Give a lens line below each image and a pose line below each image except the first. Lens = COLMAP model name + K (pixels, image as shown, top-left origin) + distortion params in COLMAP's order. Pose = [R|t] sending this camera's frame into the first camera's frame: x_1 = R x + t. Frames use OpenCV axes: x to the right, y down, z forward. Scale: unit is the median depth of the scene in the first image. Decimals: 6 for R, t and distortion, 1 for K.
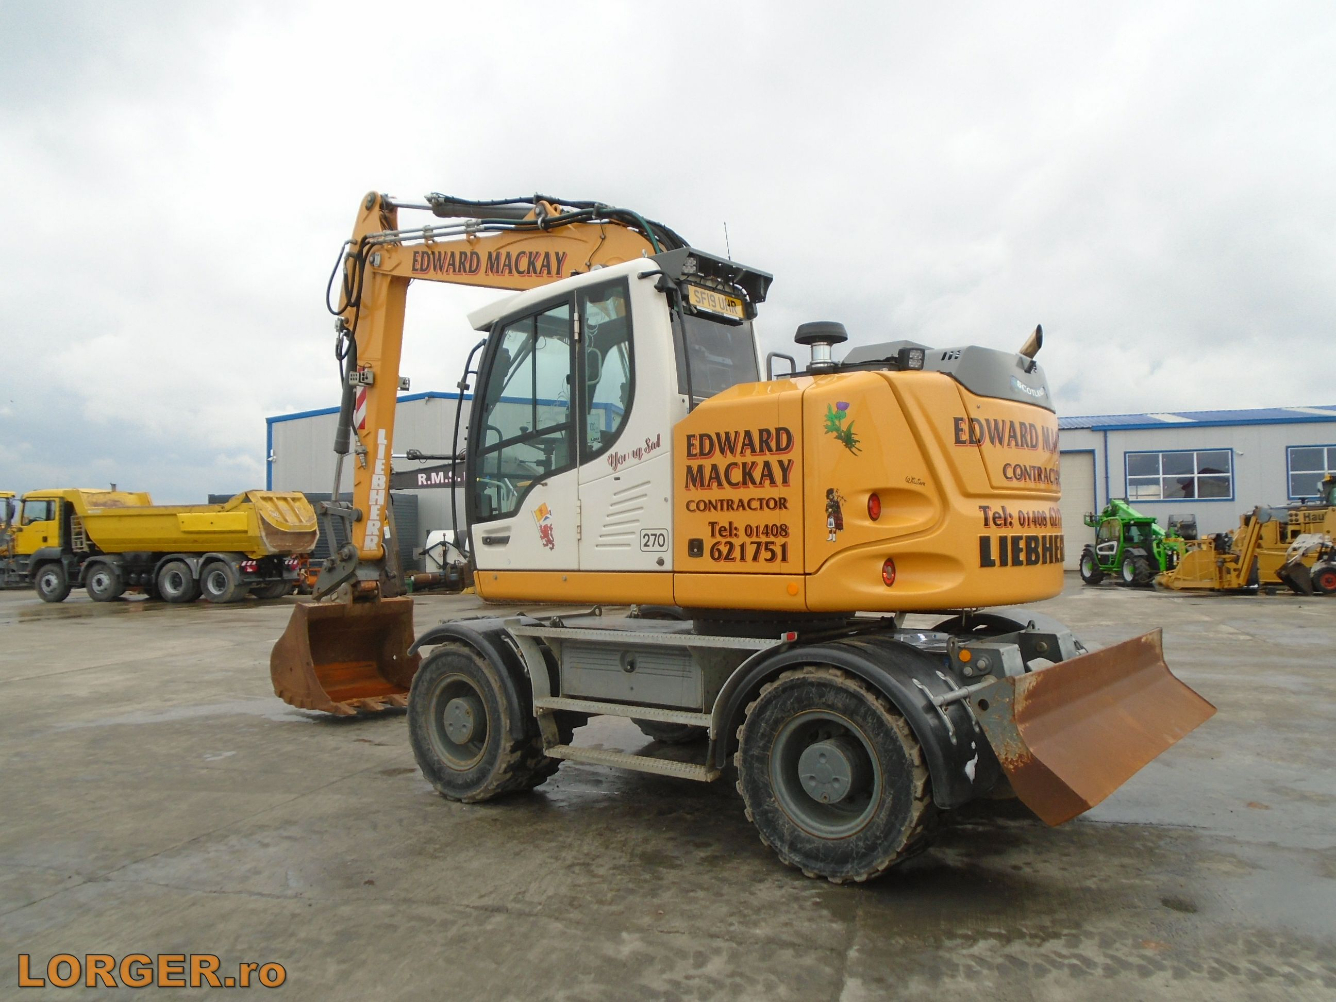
lens RADIAL K [[1031.9, 0, 666.7], [0, 1031.9, 493.3], [0, 0, 1]] dist [-0.005382, -0.000934]
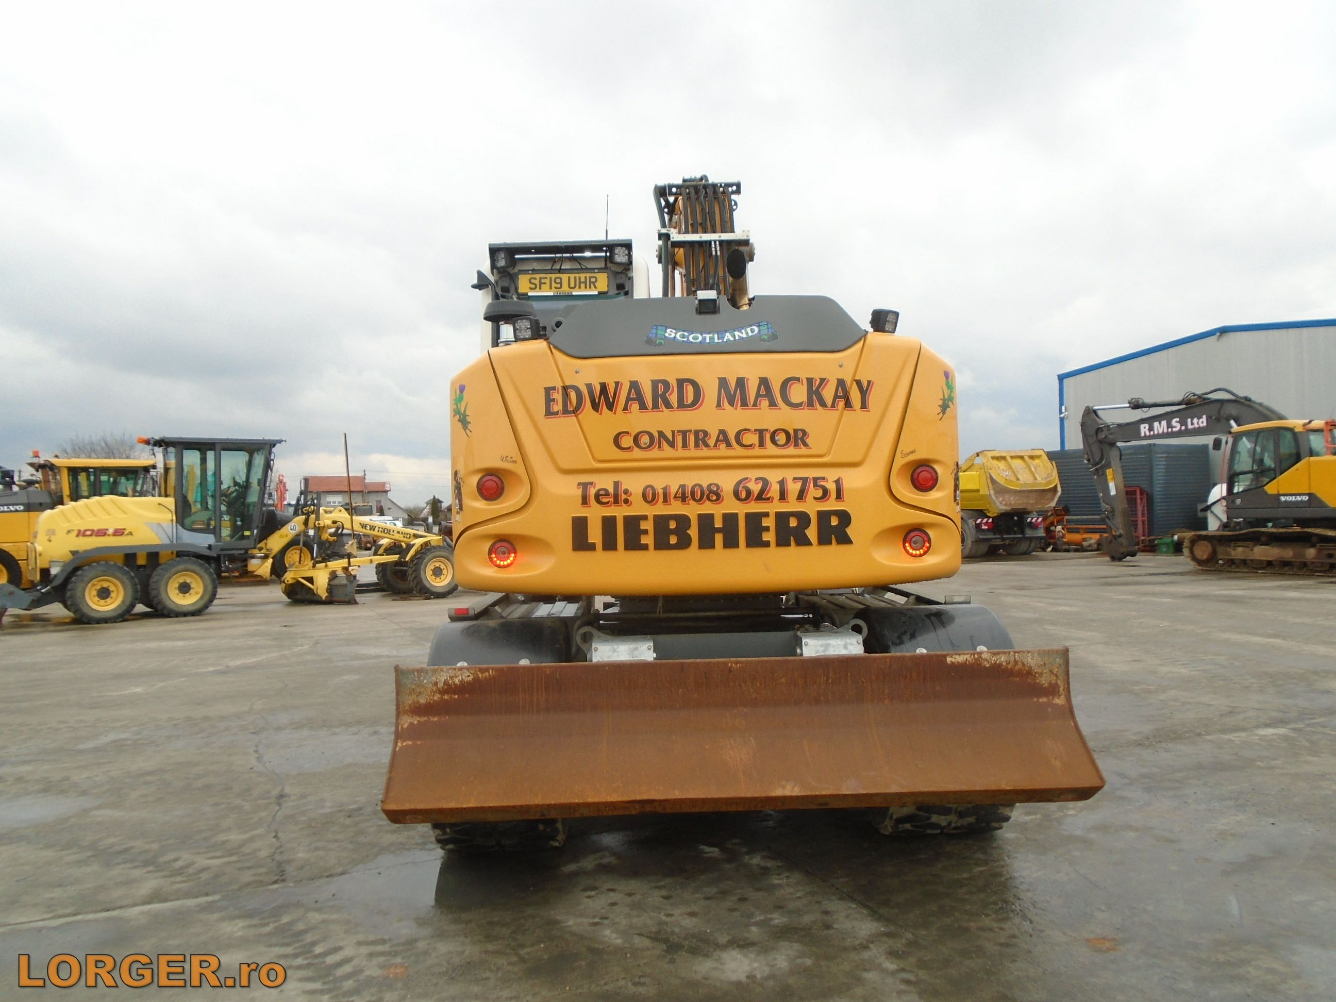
lens RADIAL K [[1031.9, 0, 666.7], [0, 1031.9, 493.3], [0, 0, 1]] dist [-0.005382, -0.000934]
pose [[0.635368, -0.014434, -0.772075, 1.039491], [0.049773, 0.998512, 0.022292, 0.005337], [0.770604, -0.052592, 0.635141, 0.486385]]
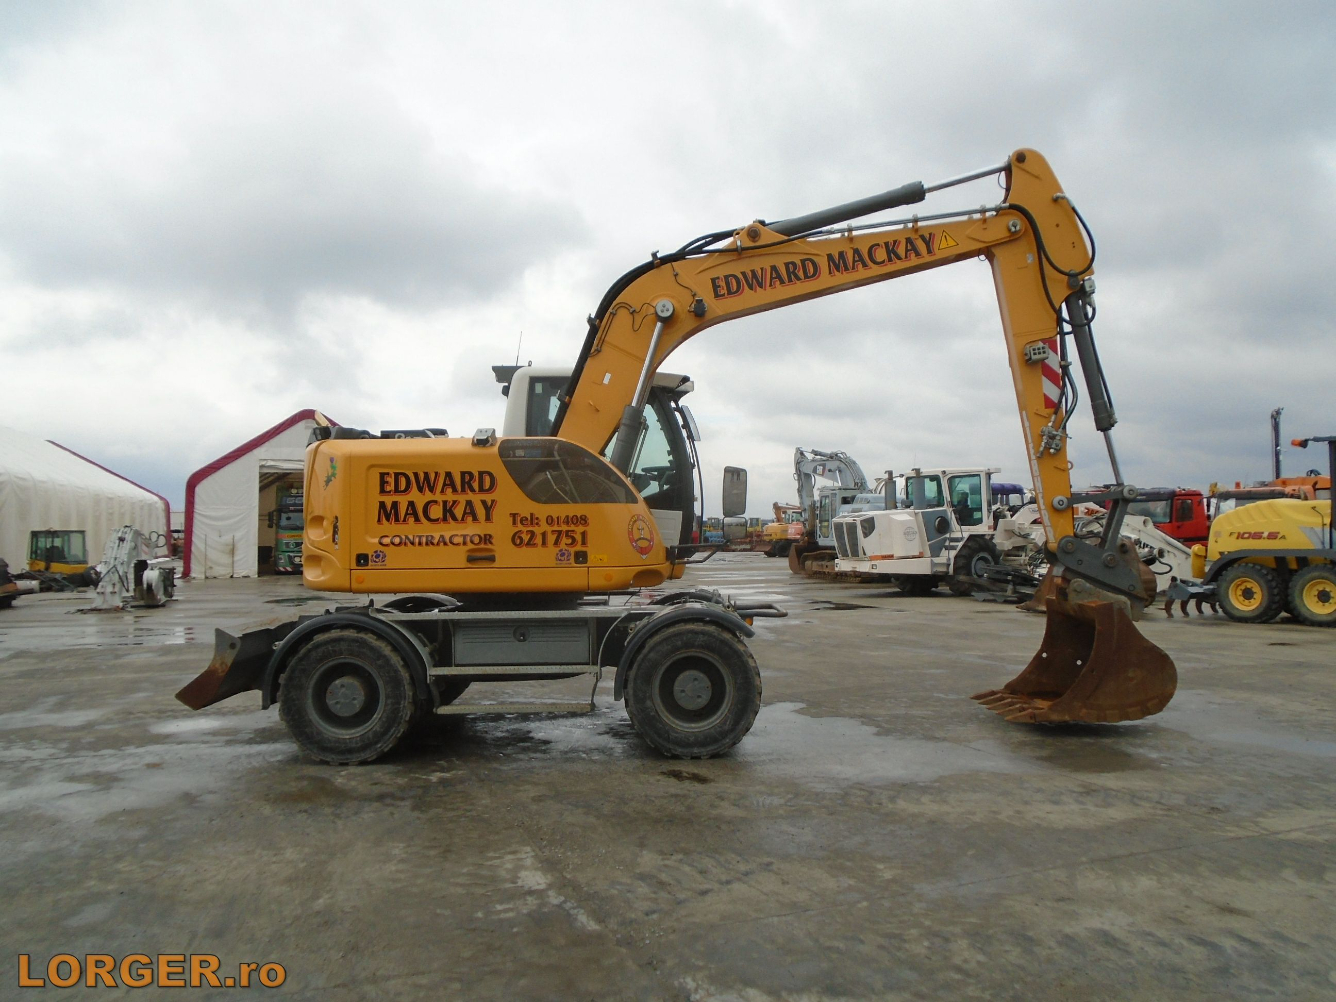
lens RADIAL K [[1031.9, 0, 666.7], [0, 1031.9, 493.3], [0, 0, 1]] dist [-0.005382, -0.000934]
pose [[-0.797480, 0.001431, -0.603344, 0.971856], [0.050665, 0.996624, -0.064603, 0.099190], [0.601215, -0.082088, -0.794860, 2.811381]]
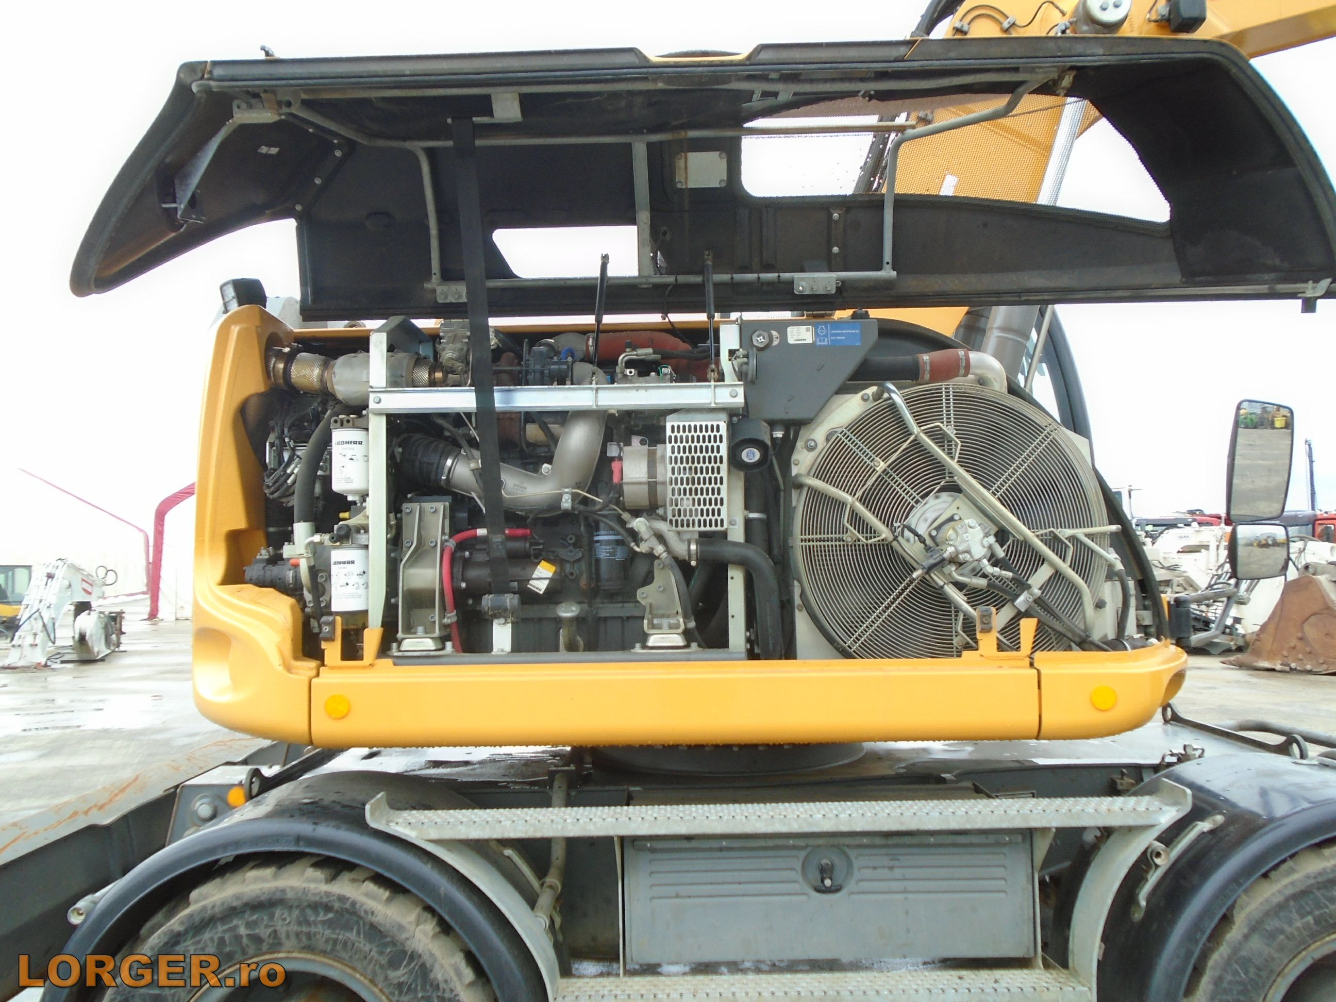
lens RADIAL K [[1031.9, 0, 666.7], [0, 1031.9, 493.3], [0, 0, 1]] dist [-0.005382, -0.000934]
pose [[-0.795354, -0.015224, -0.605953, 0.601600], [0.054230, 0.993888, -0.096151, 0.059228], [0.603714, -0.109335, -0.789668, 1.844542]]
